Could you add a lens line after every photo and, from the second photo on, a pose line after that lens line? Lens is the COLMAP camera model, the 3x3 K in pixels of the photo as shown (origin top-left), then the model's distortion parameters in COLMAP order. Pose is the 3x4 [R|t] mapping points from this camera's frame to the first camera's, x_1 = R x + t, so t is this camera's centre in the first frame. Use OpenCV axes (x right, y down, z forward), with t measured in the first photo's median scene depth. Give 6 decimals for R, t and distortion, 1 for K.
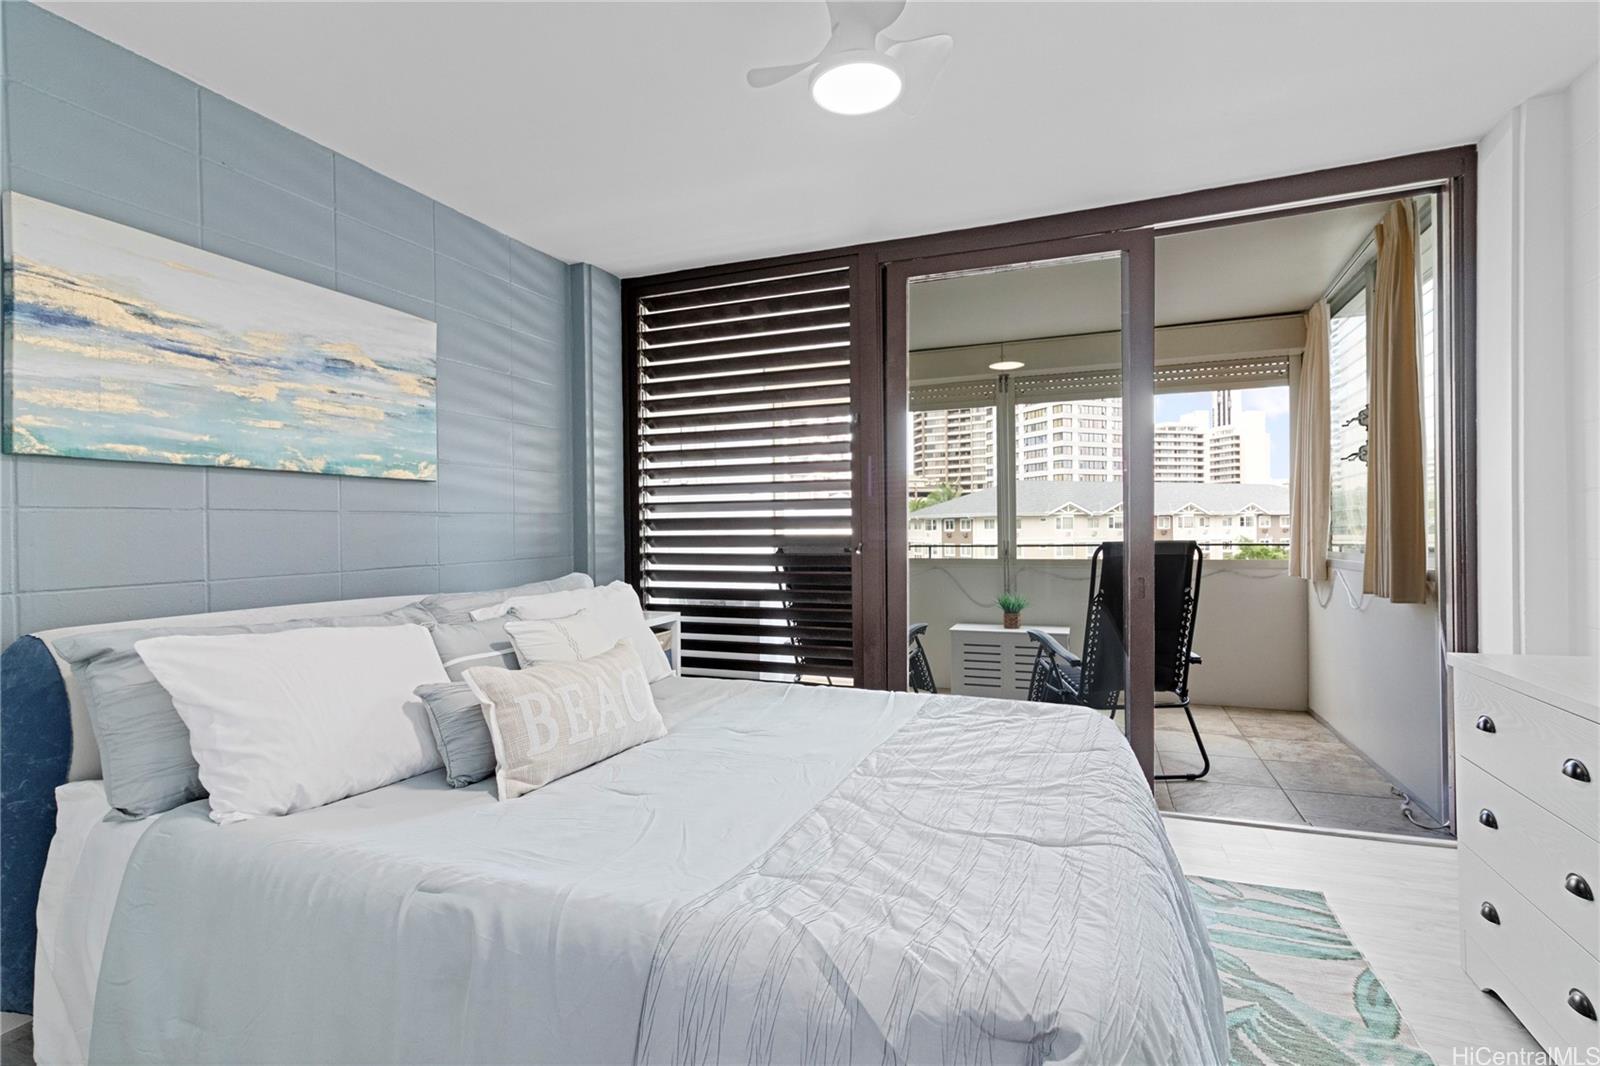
lens RADIAL K [[769.7, 0, 785.0], [0, 769.7, 531.8], [0, 0, 1]] dist [0.003307, -0.002235]
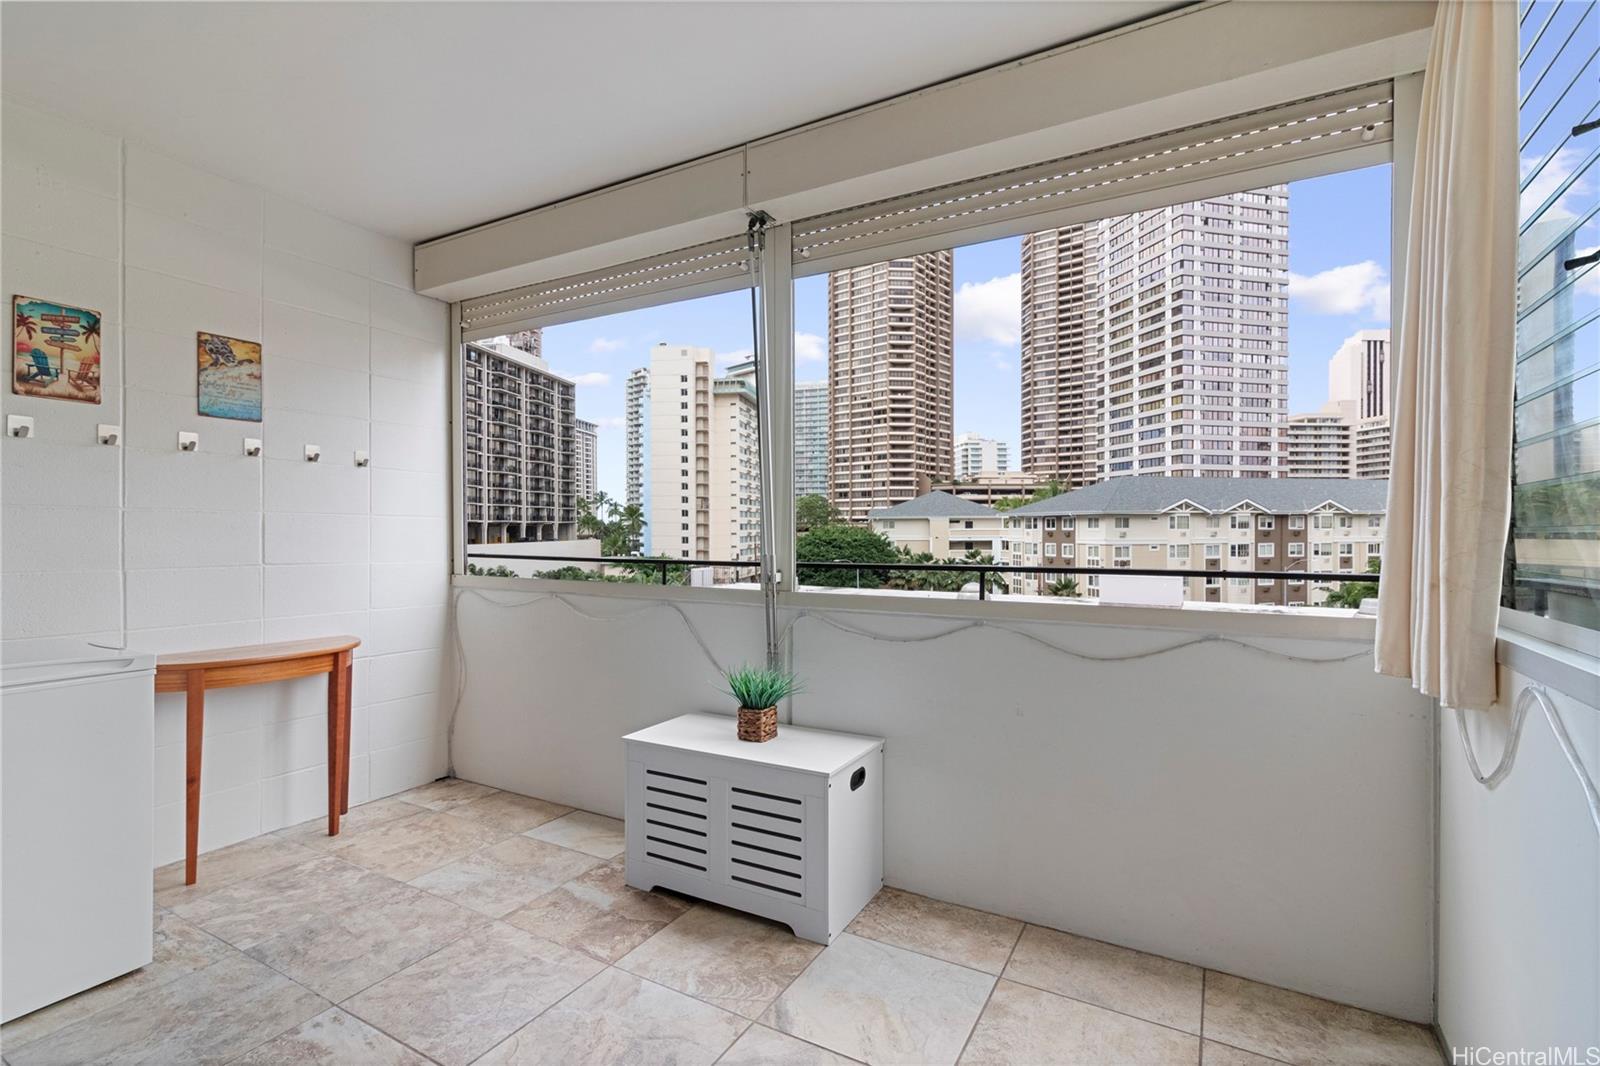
lens RADIAL K [[769.7, 0, 770.2], [0, 769.7, 532.2], [0, 0, 1]] dist [0.003307, -0.002235]
pose [[0.989452, 0.009185, -0.144567, 0.581919], [-0.008519, 0.999950, 0.005227, -0.009284], [0.144608, -0.003940, 0.989481, 0.826928]]
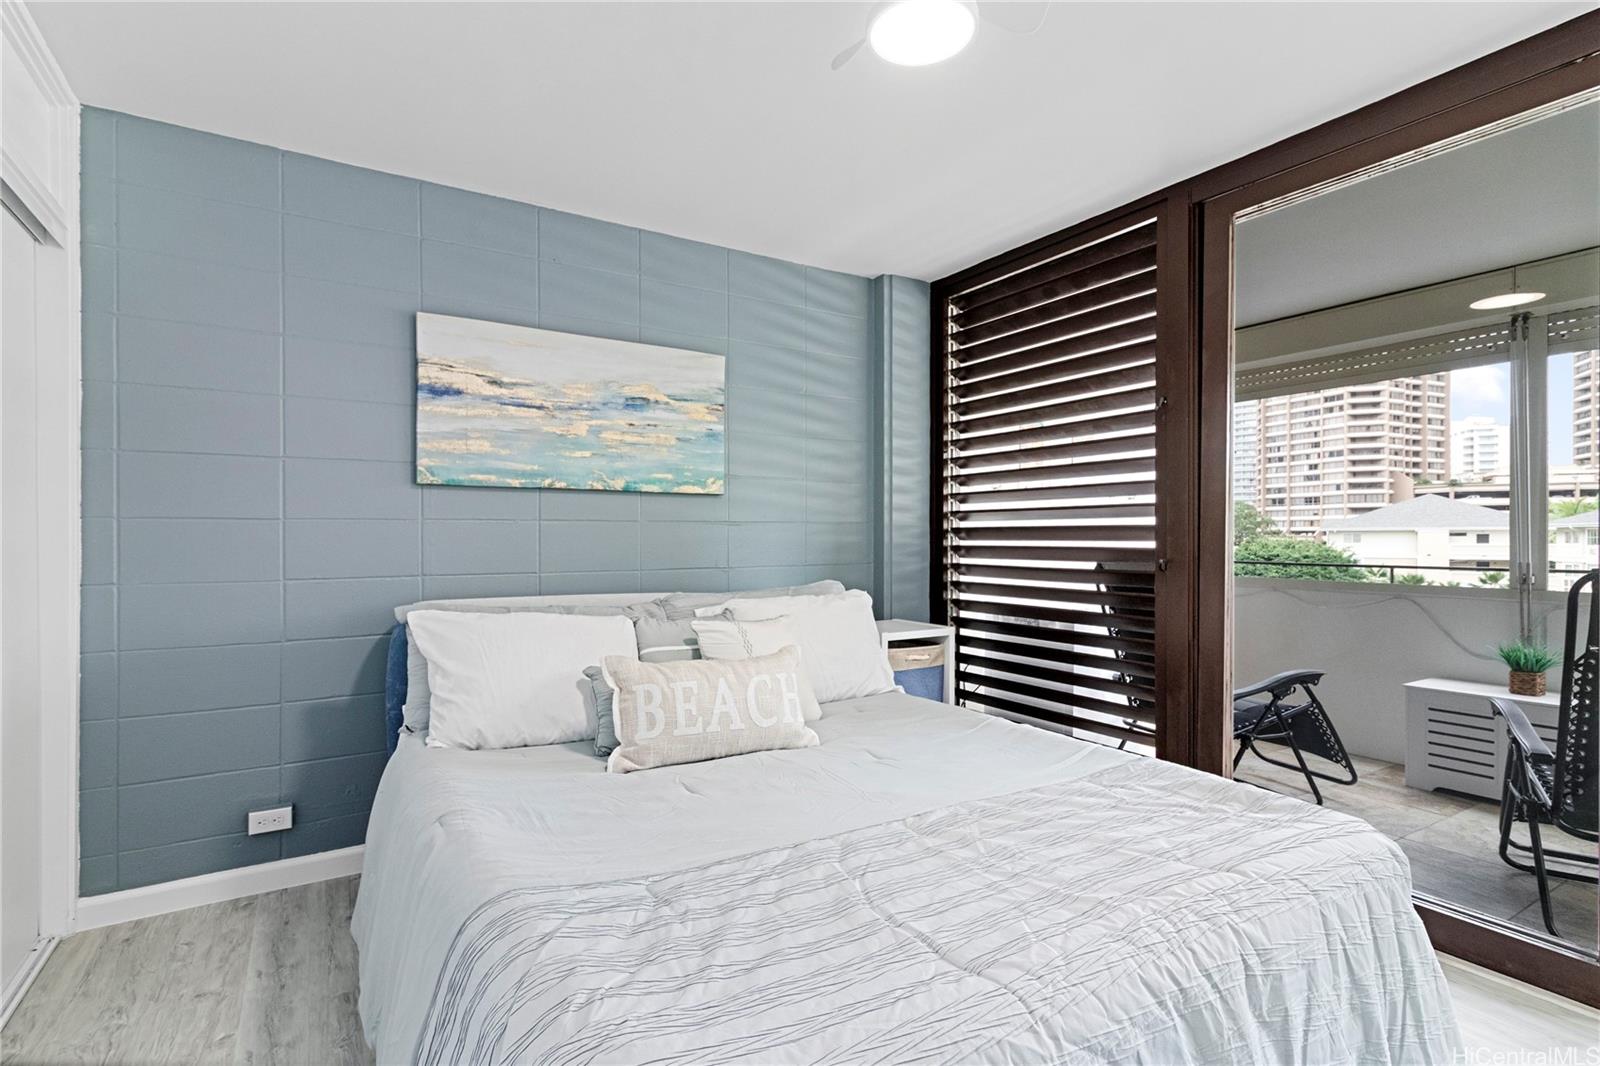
lens RADIAL K [[769.7, 0, 755.9], [0, 769.7, 541.5], [0, 0, 1]] dist [0.003307, -0.002235]
pose [[0.798410, 0.015053, -0.601926, 0.252538], [-0.013188, 0.999885, 0.007513, -0.004894], [0.601969, 0.001940, 0.798517, 0.106940]]
